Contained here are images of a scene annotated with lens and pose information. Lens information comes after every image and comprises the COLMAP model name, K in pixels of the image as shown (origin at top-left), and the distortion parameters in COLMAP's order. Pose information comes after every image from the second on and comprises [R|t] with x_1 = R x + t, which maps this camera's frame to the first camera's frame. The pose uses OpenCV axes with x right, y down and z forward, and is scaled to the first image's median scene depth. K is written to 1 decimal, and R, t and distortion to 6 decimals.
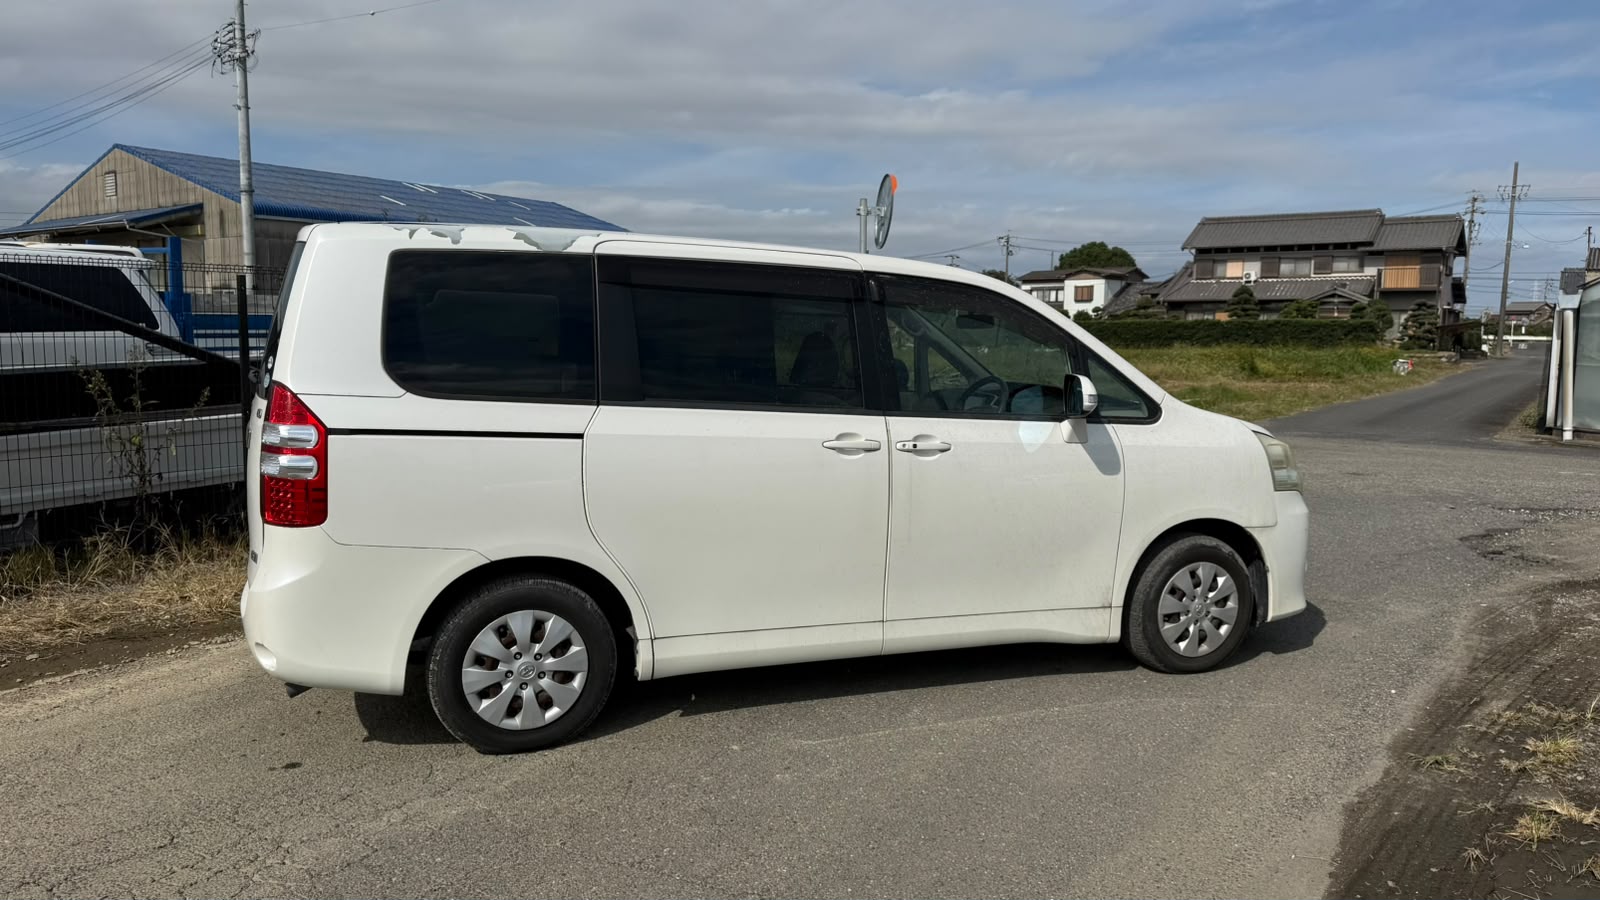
lens RADIAL K [[1127.0, 0, 820.6], [0, 1127.0, 445.8], [0, 0, 1]] dist [0.076490, -0.090399]
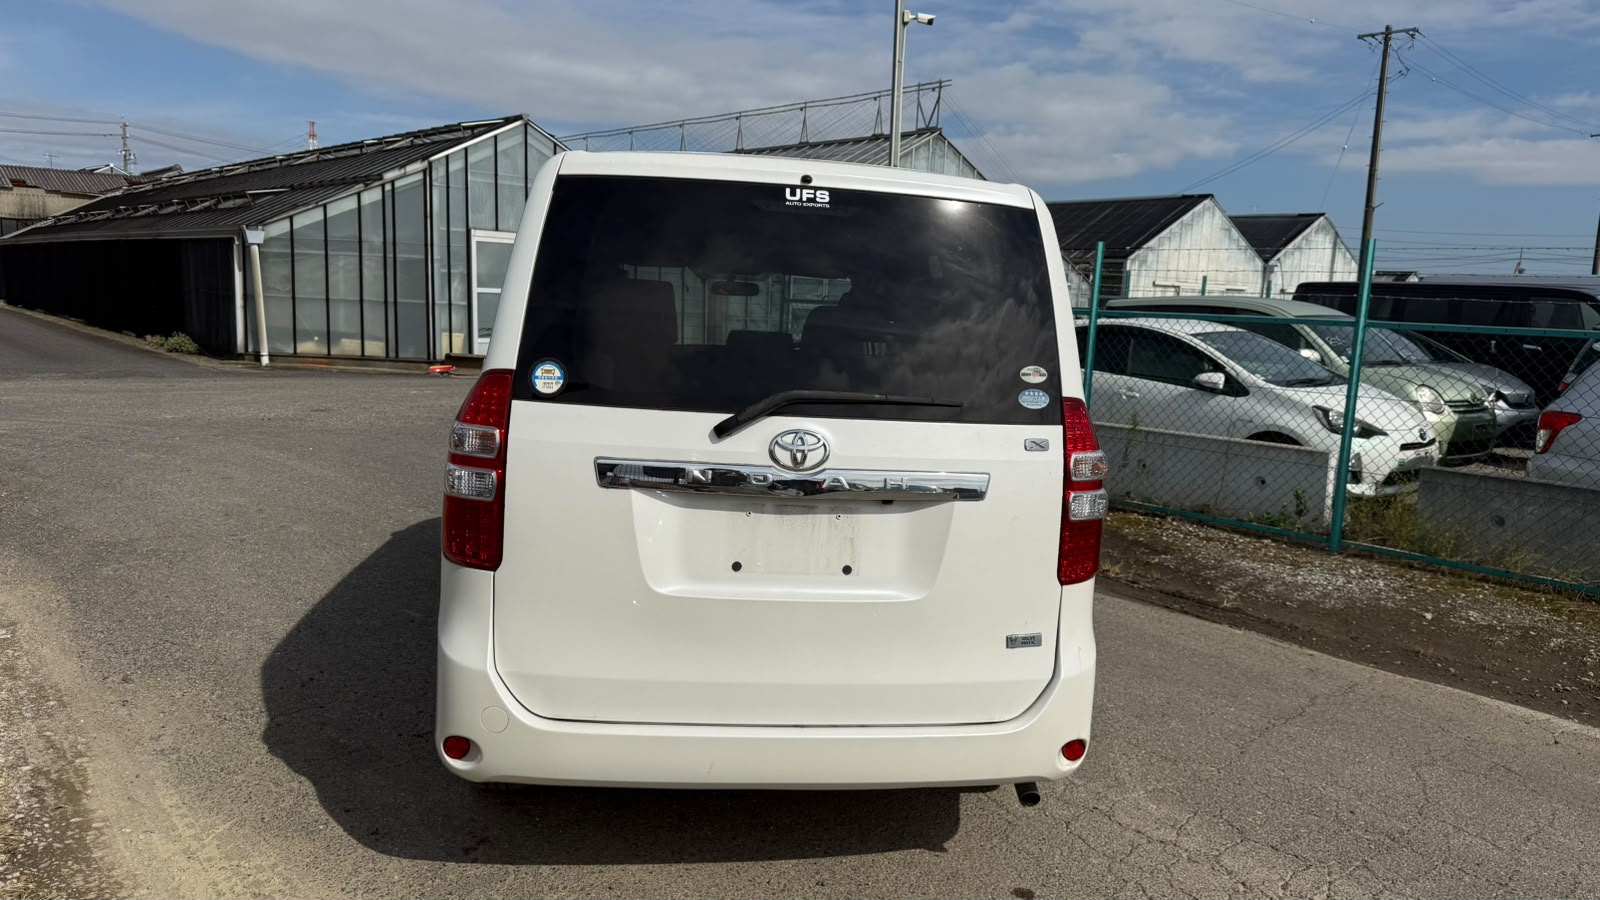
lens RADIAL K [[1127.0, 0, 809.1], [0, 1127.0, 440.0], [0, 0, 1]] dist [0.076490, -0.090399]
pose [[0.235779, -0.127367, 0.963424, -1.168012], [0.059367, 0.991410, 0.116538, -0.118844], [-0.969992, 0.029718, 0.241316, 0.919099]]
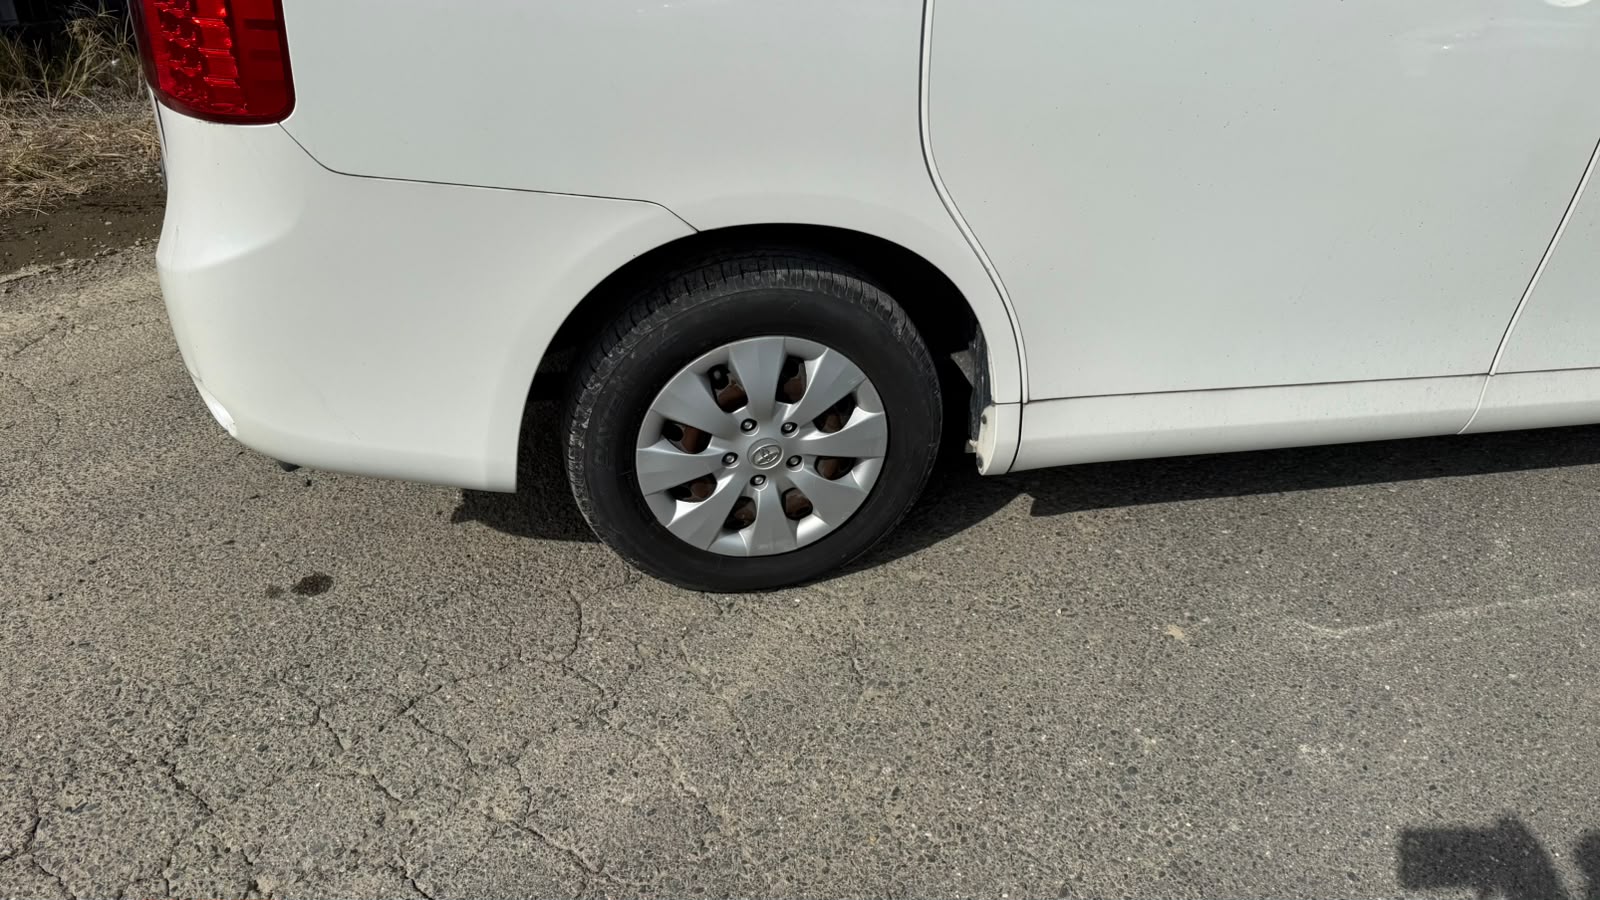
lens RADIAL K [[1127.0, 0, 837.6], [0, 1127.0, 424.3], [0, 0, 1]] dist [0.076490, -0.090399]
pose [[0.990352, 0.107420, -0.087541, -0.188108], [-0.062840, 0.911181, 0.407187, -0.007990], [0.123505, -0.397757, 0.909140, 0.575922]]
